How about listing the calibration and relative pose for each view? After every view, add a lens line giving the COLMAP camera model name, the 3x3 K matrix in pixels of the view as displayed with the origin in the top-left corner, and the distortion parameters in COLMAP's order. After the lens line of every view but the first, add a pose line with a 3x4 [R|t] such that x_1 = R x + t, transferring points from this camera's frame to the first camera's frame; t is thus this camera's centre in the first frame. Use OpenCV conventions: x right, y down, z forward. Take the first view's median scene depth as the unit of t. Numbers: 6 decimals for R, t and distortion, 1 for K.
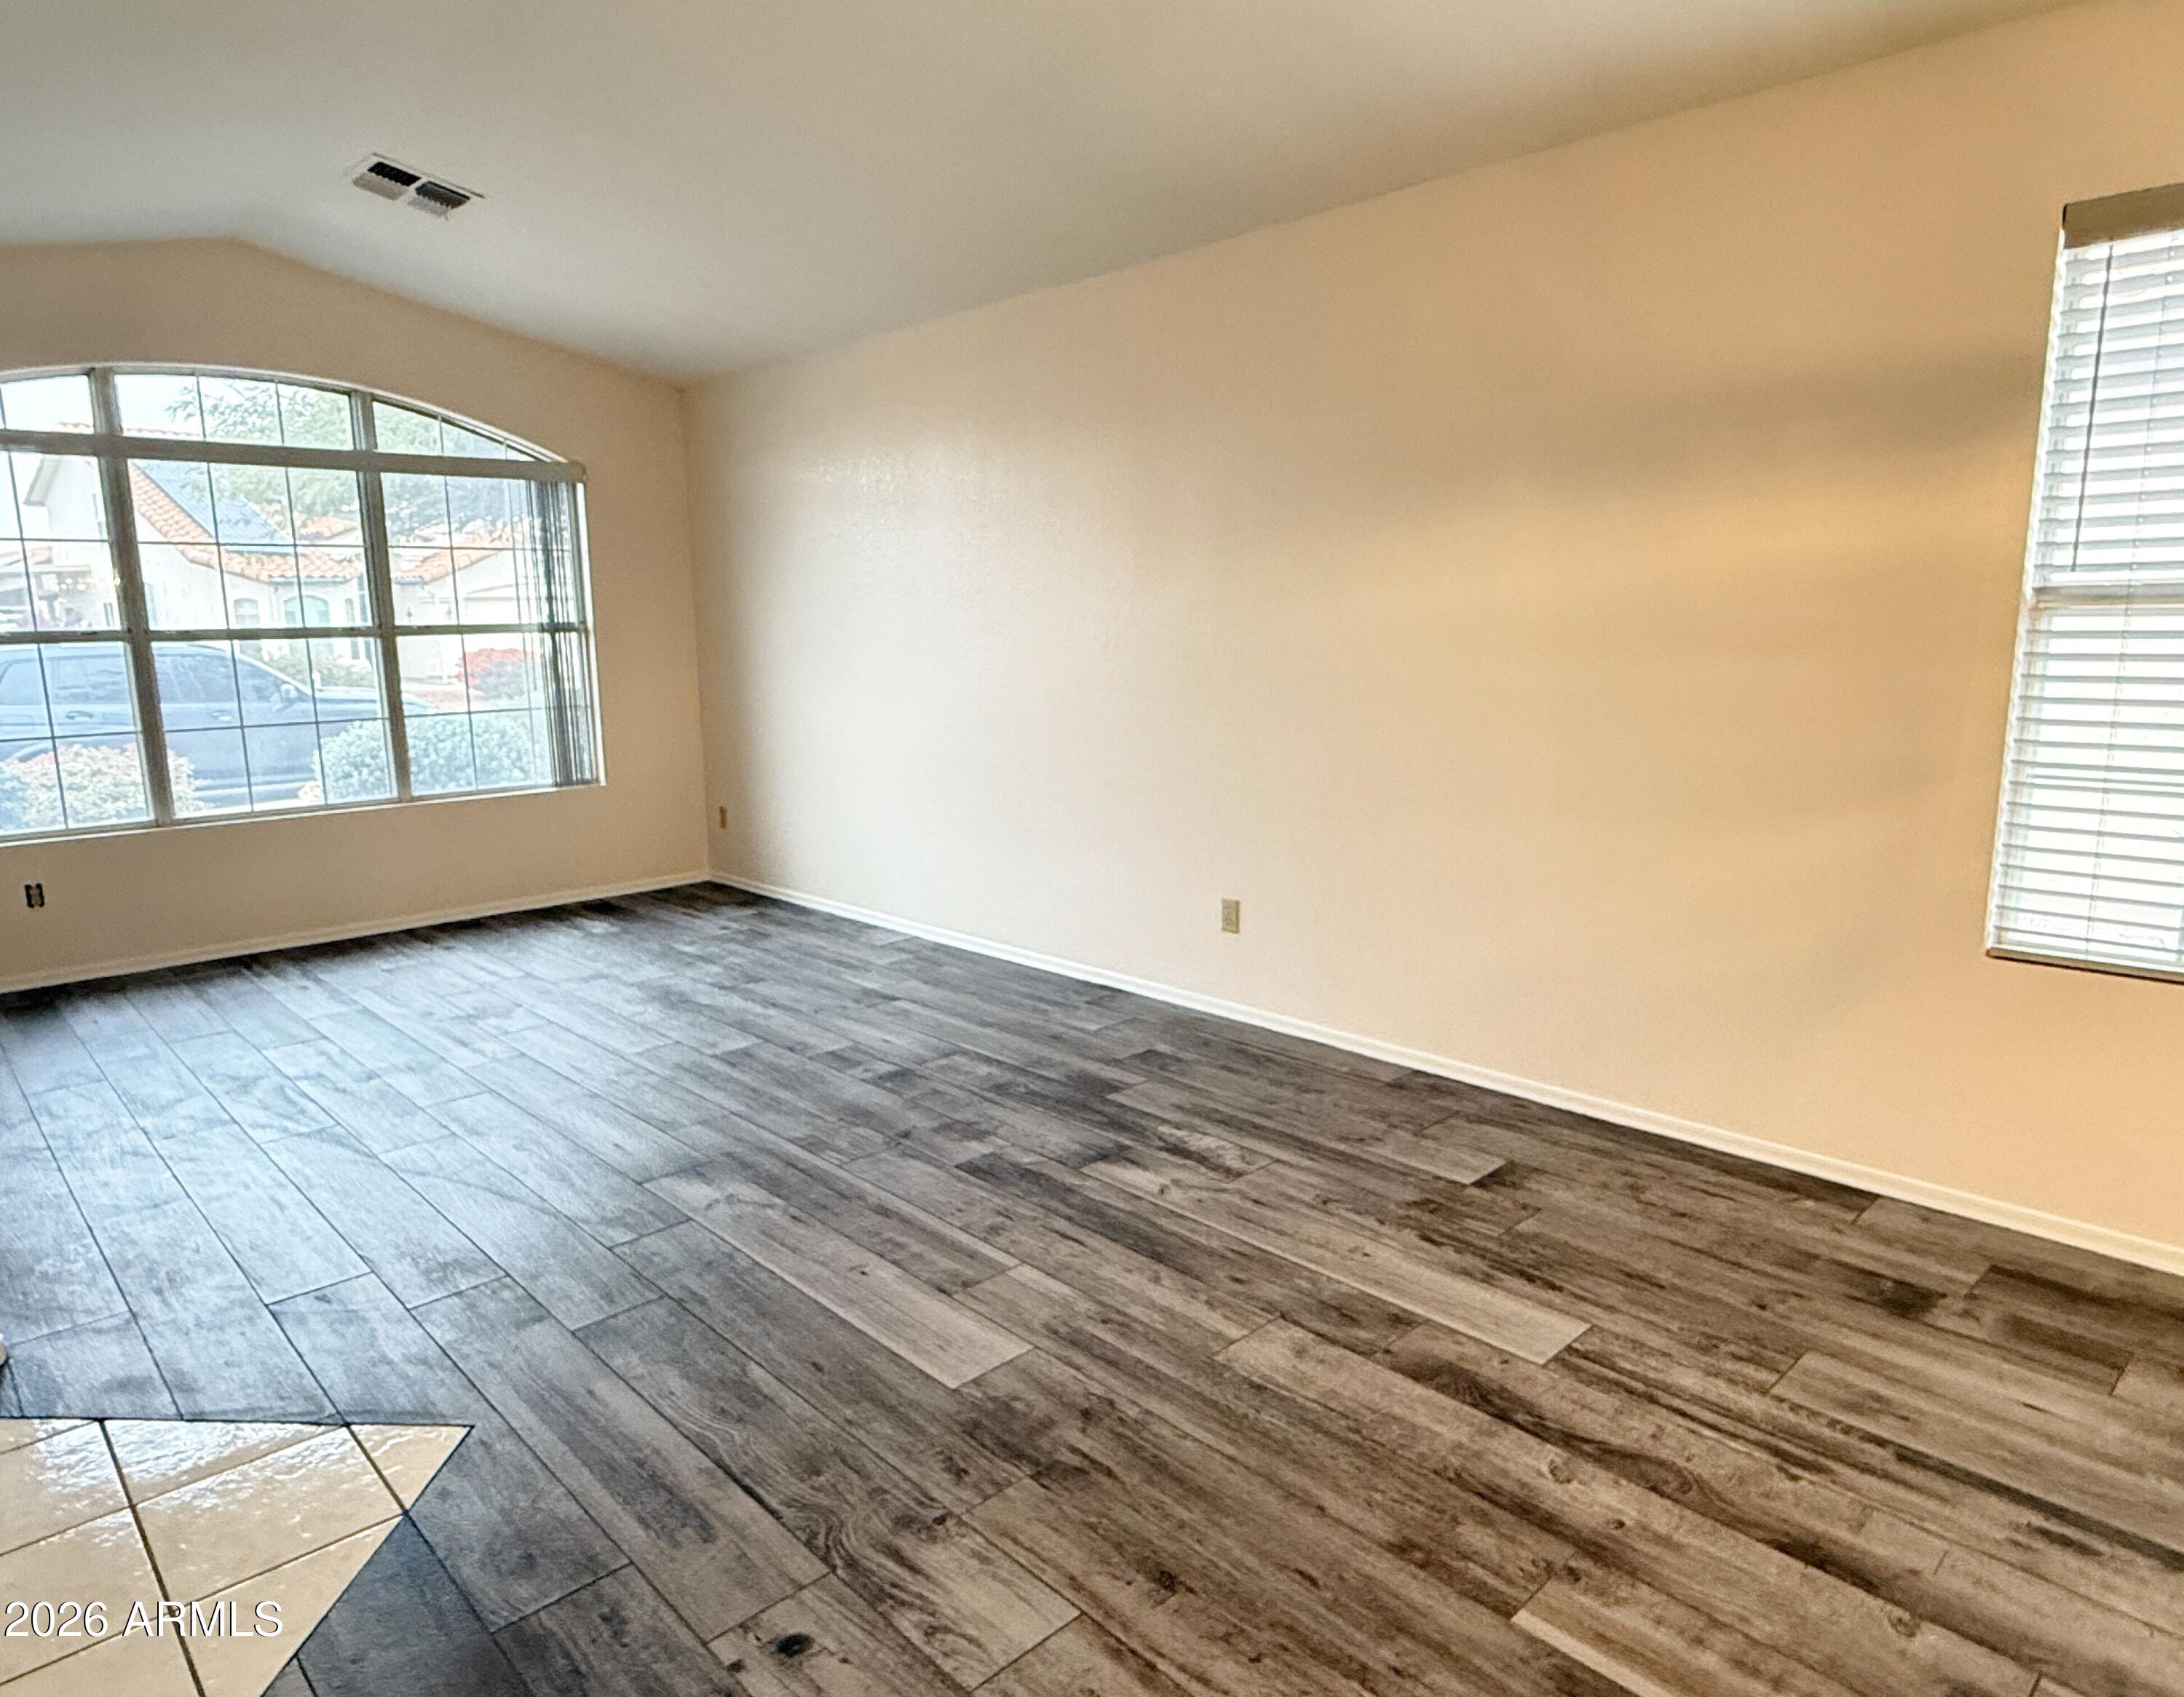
lens RADIAL K [[1386.9, 0, 1092.0], [0, 1386.9, 848.5], [0, 0, 1]] dist [-0.001137, 0.001446]
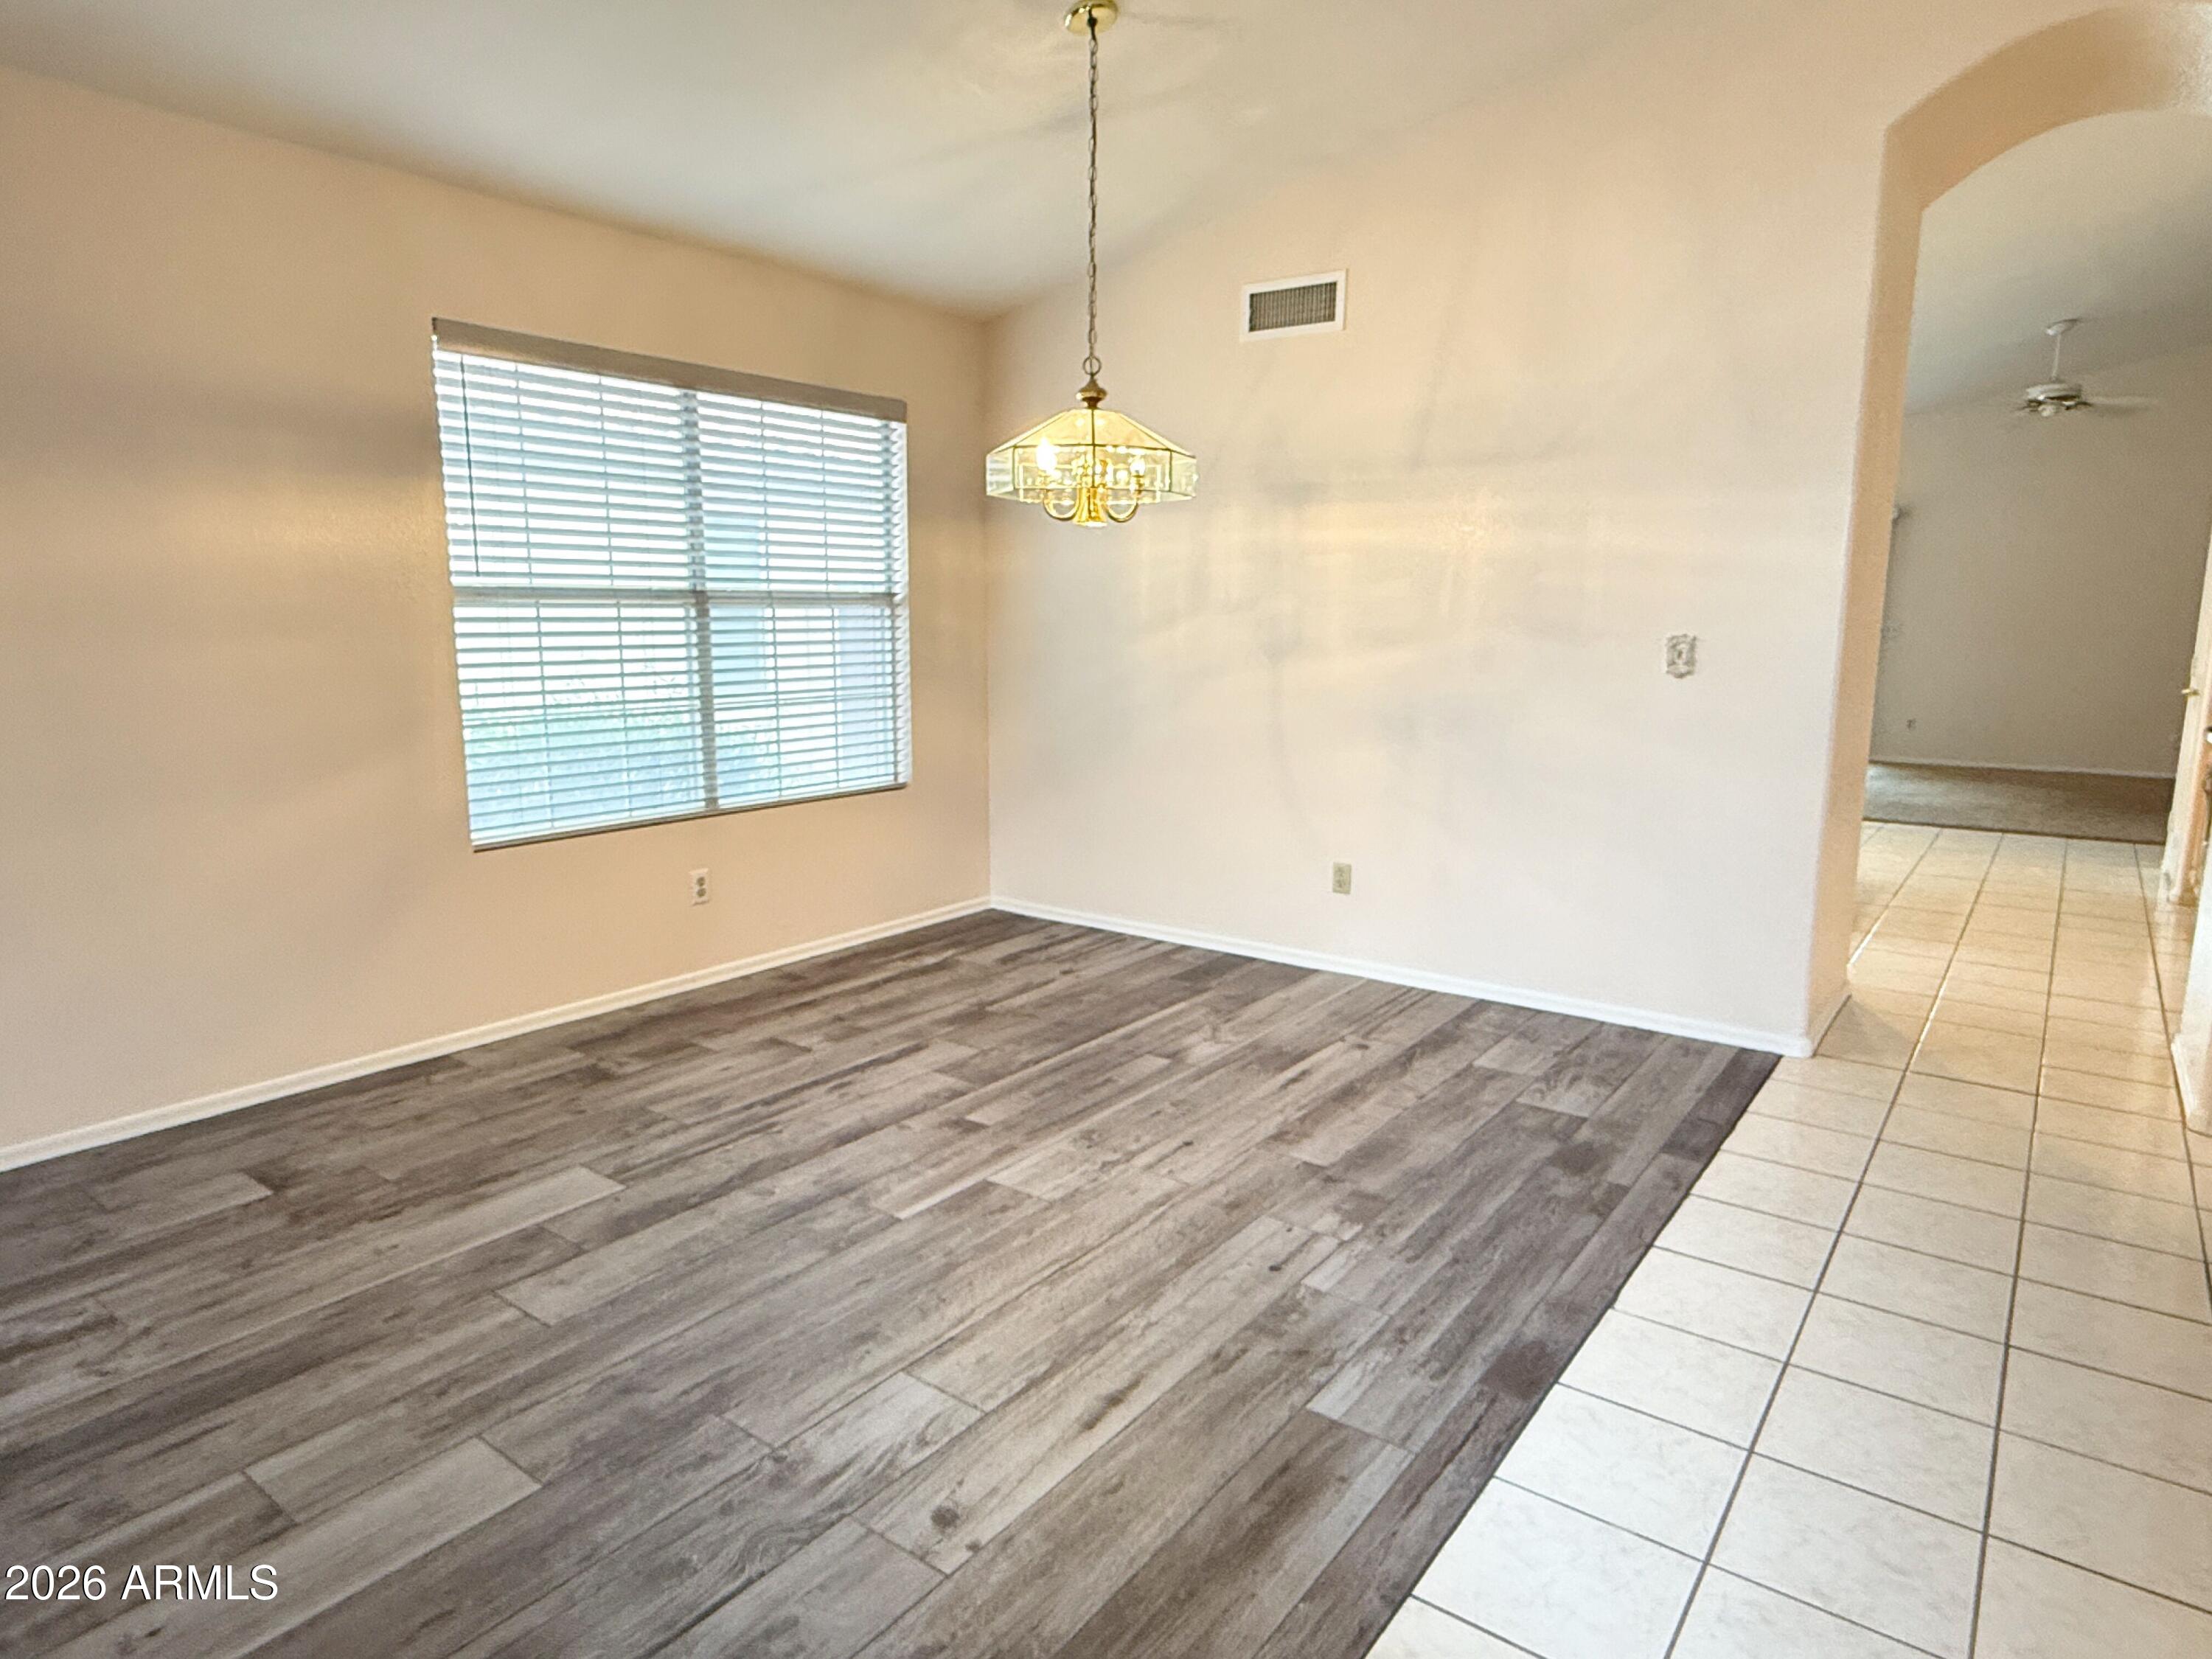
lens RADIAL K [[1305.5, 0, 1106.0], [0, 1305.5, 829.5], [0, 0, 1]] dist [-0.003924, 0.001445]
pose [[-0.190087, -0.148115, 0.970530, -0.773021], [0.160795, 0.970509, 0.179605, -0.080810], [-0.968510, 0.190197, -0.160665, 0.622990]]
